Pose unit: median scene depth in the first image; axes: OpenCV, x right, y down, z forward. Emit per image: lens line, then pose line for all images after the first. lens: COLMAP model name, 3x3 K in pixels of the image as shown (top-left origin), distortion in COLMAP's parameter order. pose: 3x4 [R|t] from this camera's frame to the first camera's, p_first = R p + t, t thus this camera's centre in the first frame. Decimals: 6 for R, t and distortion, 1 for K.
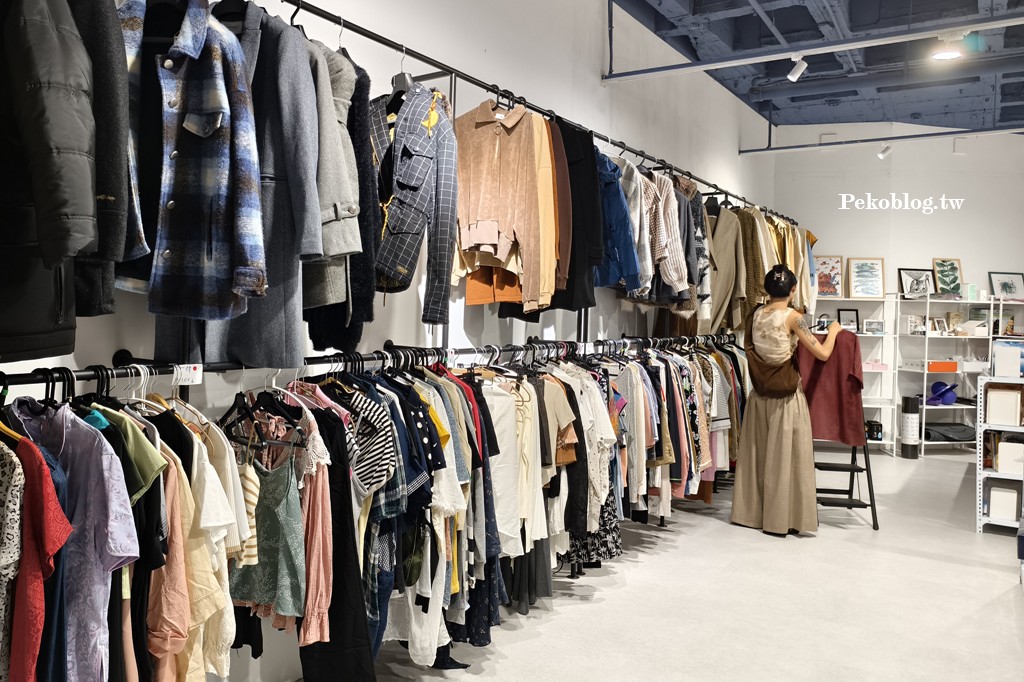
lens RADIAL K [[725.9, 0, 511.9], [0, 725.9, 338.6], [0, 0, 1]] dist [0.005861, 0.001236]
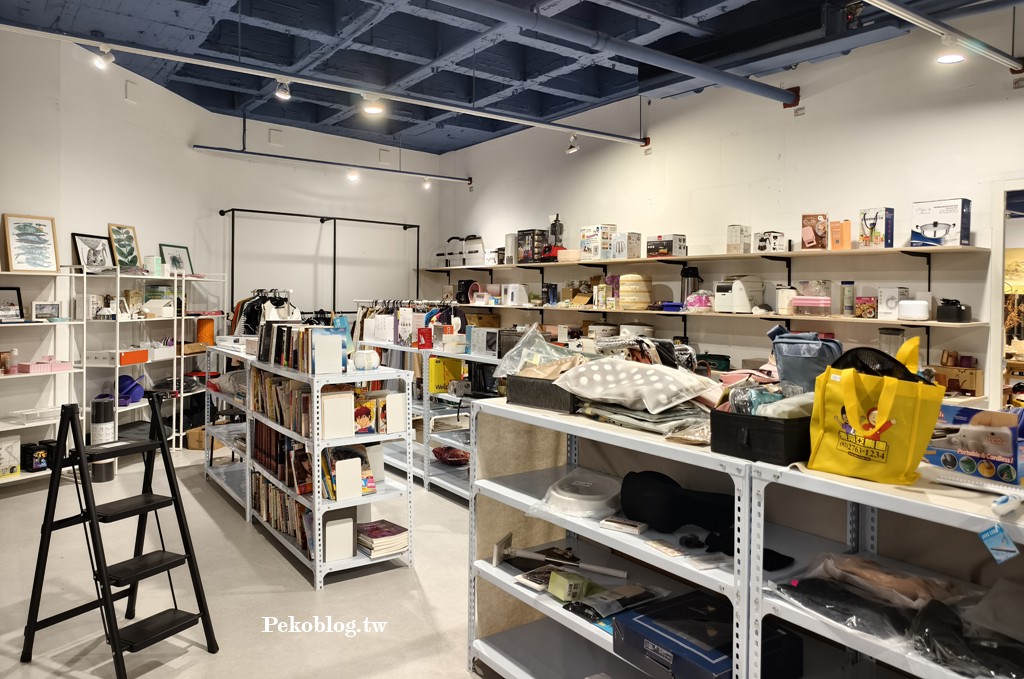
lens RADIAL K [[725.9, 0, 505.0], [0, 725.9, 294.9], [0, 0, 1]] dist [0.005861, 0.001236]
pose [[0.422674, -0.018175, 0.906100, 0.032580], [0.043858, 0.999038, -0.000419, -0.011983], [-0.905220, 0.039917, 0.423064, 0.273058]]
